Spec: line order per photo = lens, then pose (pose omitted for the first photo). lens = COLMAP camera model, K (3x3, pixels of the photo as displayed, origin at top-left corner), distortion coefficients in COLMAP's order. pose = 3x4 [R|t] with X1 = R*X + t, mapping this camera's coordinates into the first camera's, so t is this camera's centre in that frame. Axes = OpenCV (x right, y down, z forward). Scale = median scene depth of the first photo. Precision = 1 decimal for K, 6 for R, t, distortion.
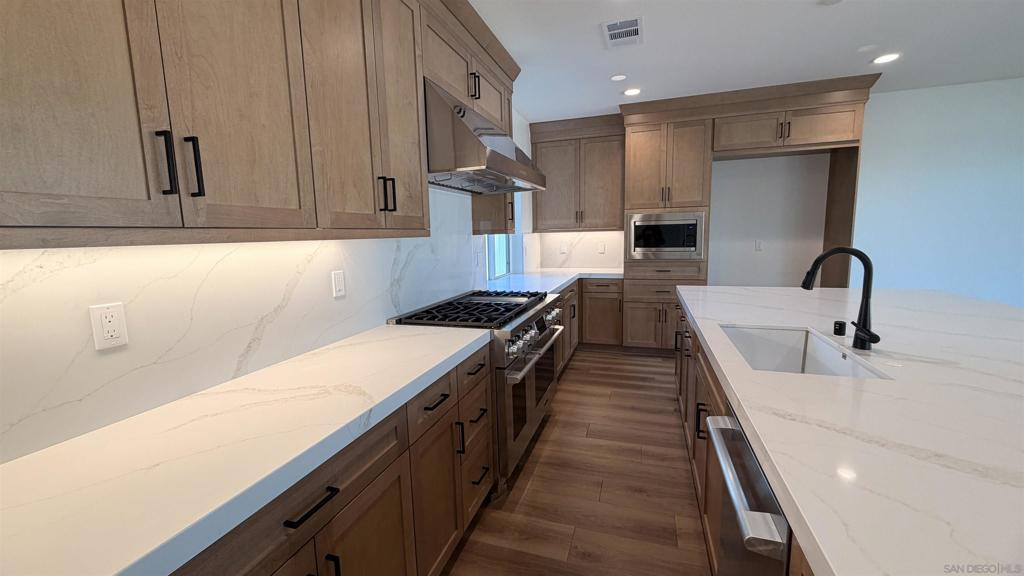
lens RADIAL K [[408.1, 0, 508.6], [0, 408.1, 288.7], [0, 0, 1]] dist [-0.000751, -0.000431]
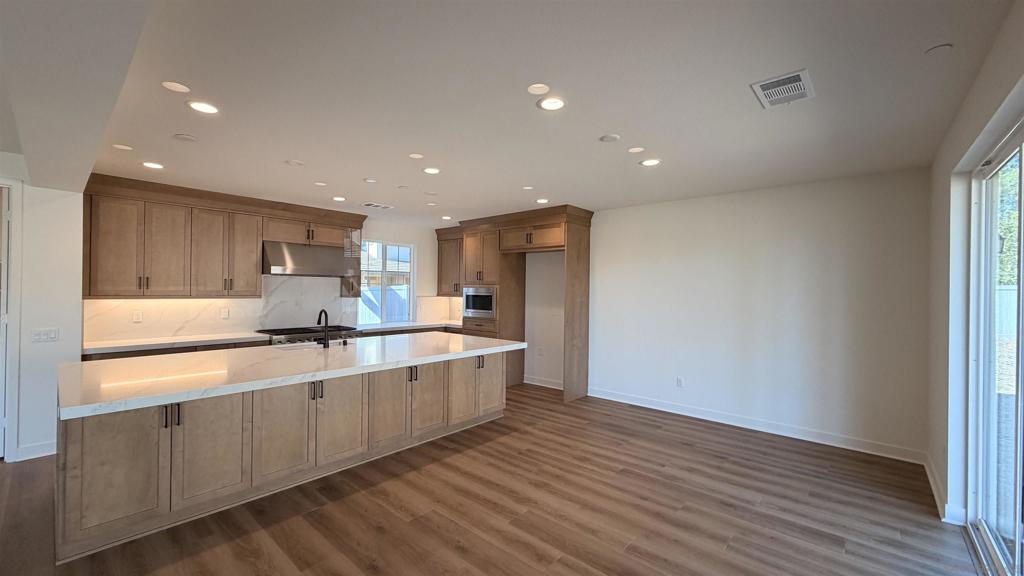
lens RADIAL K [[408.1, 0, 508.6], [0, 408.1, 288.7], [0, 0, 1]] dist [-0.000751, -0.000431]
pose [[0.918854, 0.033049, -0.393211, 1.472426], [-0.085980, 0.989312, -0.117766, -0.010648], [0.385117, 0.142018, 0.911875, -0.505411]]
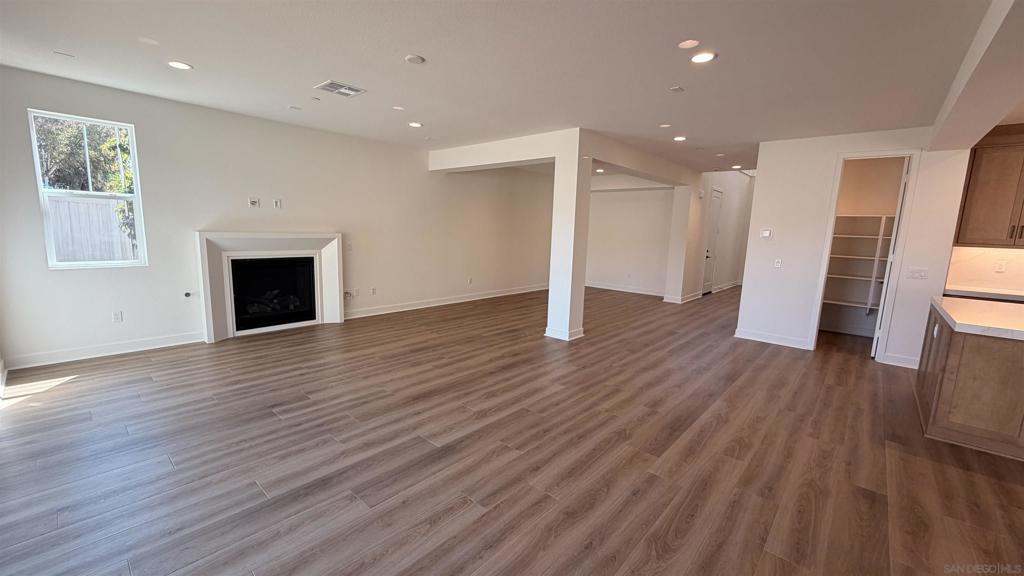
lens RADIAL K [[408.1, 0, 508.6], [0, 408.1, 288.7], [0, 0, 1]] dist [-0.000751, -0.000431]
pose [[-0.398773, 0.148456, -0.904954, 1.703008], [-0.145918, 0.963966, 0.222436, 0.040043], [0.905366, 0.220750, -0.362741, -0.714040]]
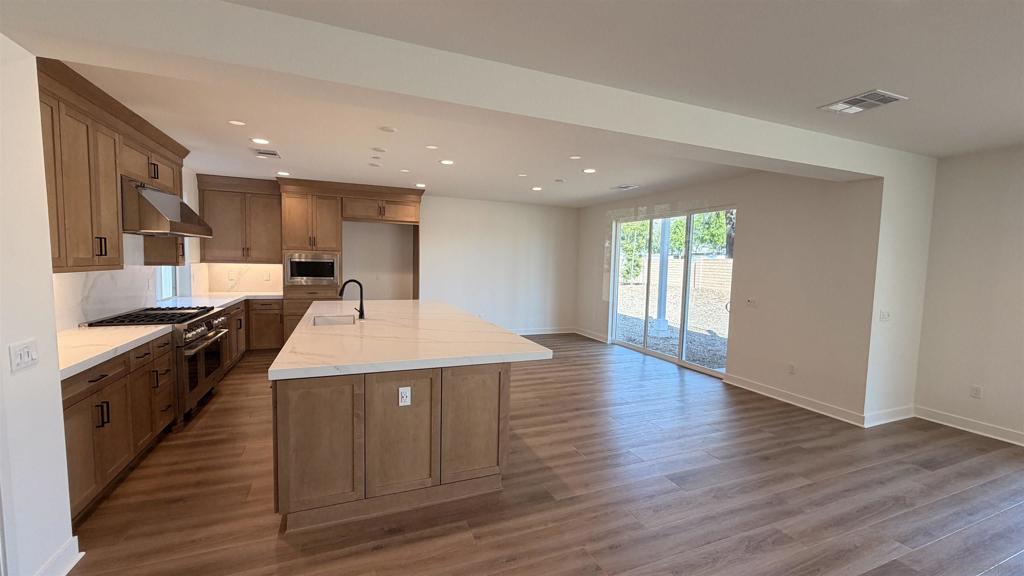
lens RADIAL K [[410.7, 0, 512.0], [0, 410.7, 288.0], [0, 0, 1]] dist [0.001001, 0.000040]
pose [[0.756279, -0.001699, 0.654247, -0.060225], [0.046565, 0.997600, -0.051236, 0.065648], [-0.652590, 0.069213, 0.754544, -0.793992]]
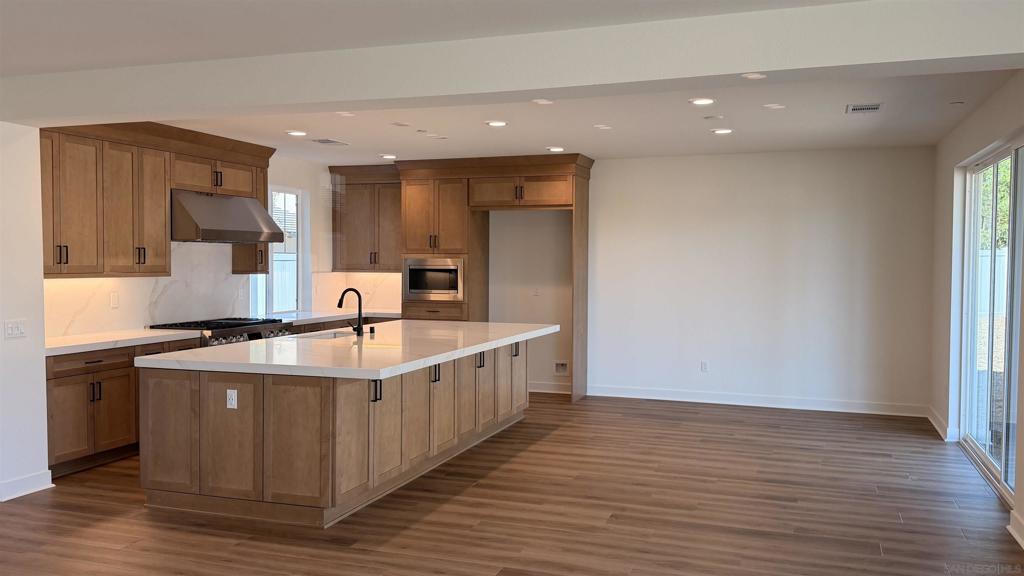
lens RADIAL K [[848.5, 0, 507.2], [0, 848.5, 289.2], [0, 0, 1]] dist [0.156882, -0.305503]
pose [[0.999418, 0.029187, -0.017658, 0.836612], [-0.030839, 0.994314, -0.101922, 0.165023], [0.014583, 0.102407, 0.994636, -1.684115]]
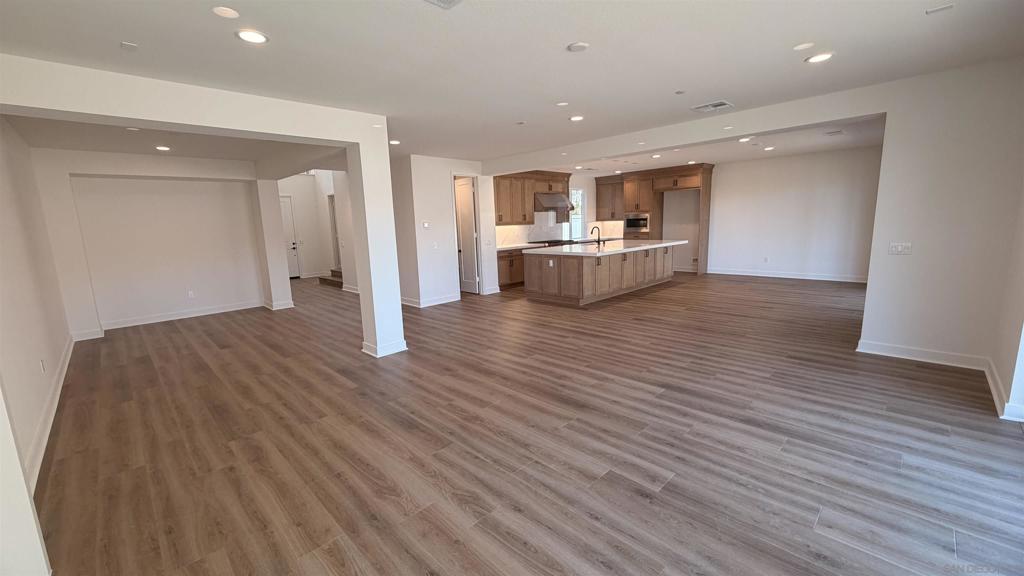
lens RADIAL K [[408.1, 0, 508.6], [0, 408.1, 288.7], [0, 0, 1]] dist [-0.000751, -0.000431]
pose [[0.891223, 0.067167, -0.448565, 1.141020], [-0.048417, 0.997412, 0.053152, 0.253915], [0.450974, -0.025652, 0.892168, -2.266155]]
